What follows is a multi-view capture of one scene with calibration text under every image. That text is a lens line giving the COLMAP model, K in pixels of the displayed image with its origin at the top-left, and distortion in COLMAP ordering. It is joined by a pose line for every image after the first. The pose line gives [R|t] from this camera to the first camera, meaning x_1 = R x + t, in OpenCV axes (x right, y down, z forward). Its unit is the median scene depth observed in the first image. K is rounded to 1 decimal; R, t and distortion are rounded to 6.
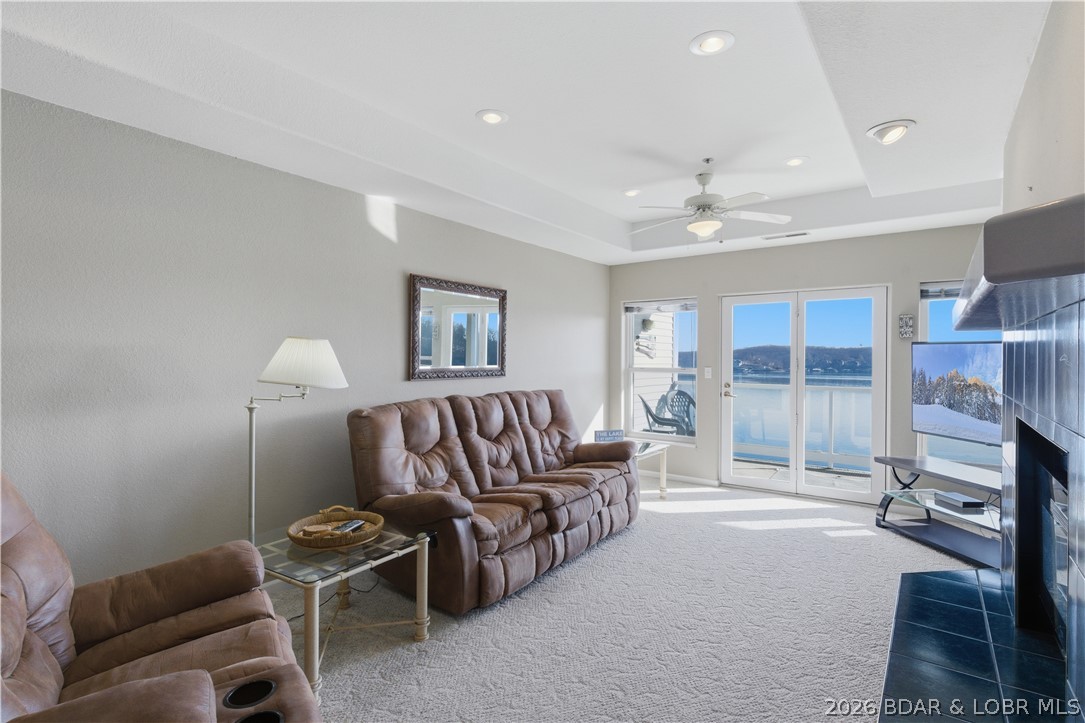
lens RADIAL K [[535.1, 0, 545.1], [0, 535.1, 367.3], [0, 0, 1]] dist [0.007789, -0.003379]
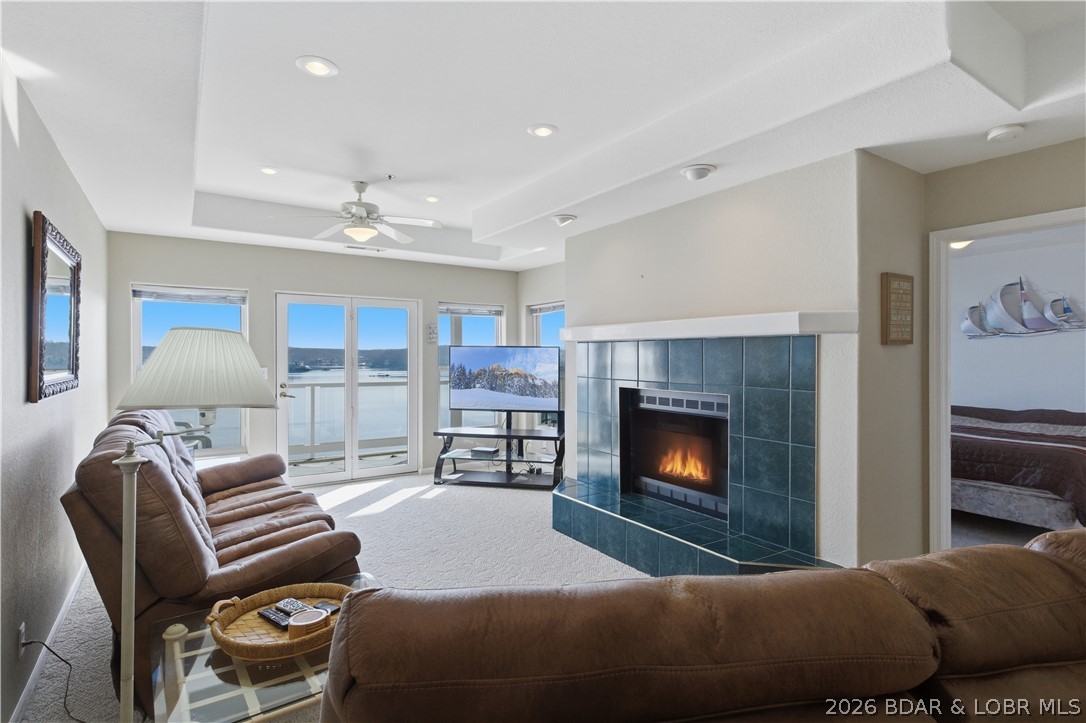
lens RADIAL K [[535.6, 0, 559.4], [0, 535.6, 355.6], [0, 0, 1]] dist [0.007789, -0.003379]
pose [[0.346157, -0.002118, 0.938174, -0.554683], [0.019310, 0.999802, -0.004867, -0.008577], [-0.937978, 0.019801, 0.346129, 0.279022]]
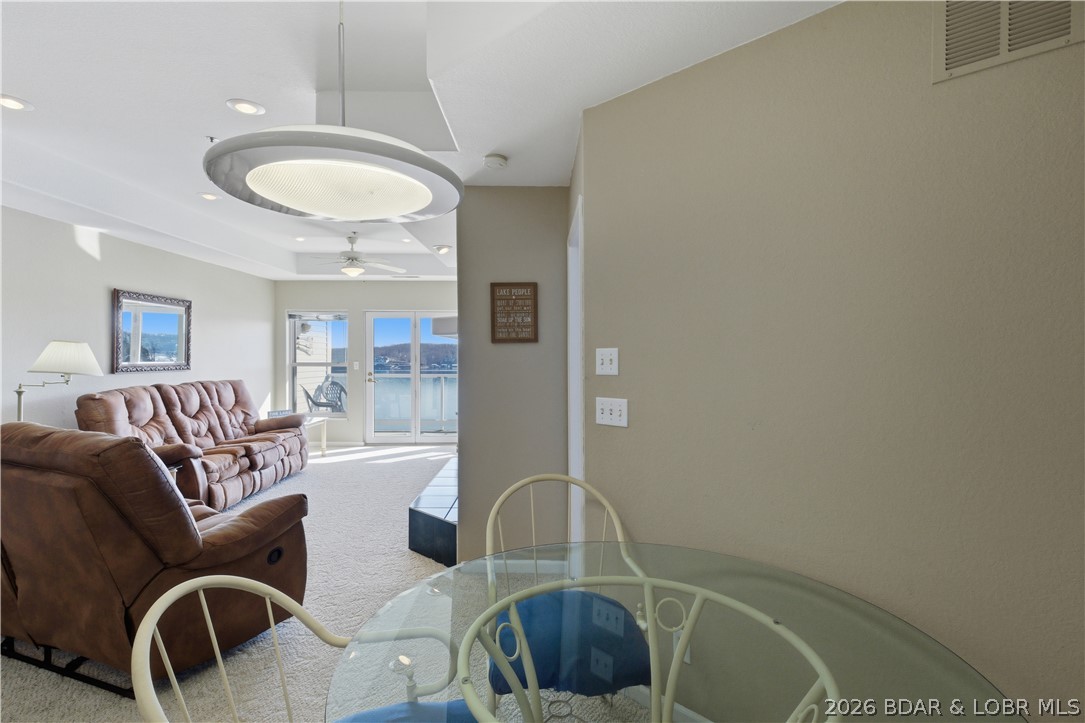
lens RADIAL K [[535.1, 0, 543.5], [0, 535.1, 354.2], [0, 0, 1]] dist [0.007789, -0.003379]
pose [[0.806630, -0.002376, 0.591052, -0.177280], [0.013568, 0.999803, -0.014496, 0.010869], [-0.590901, 0.019712, 0.806503, -0.580862]]
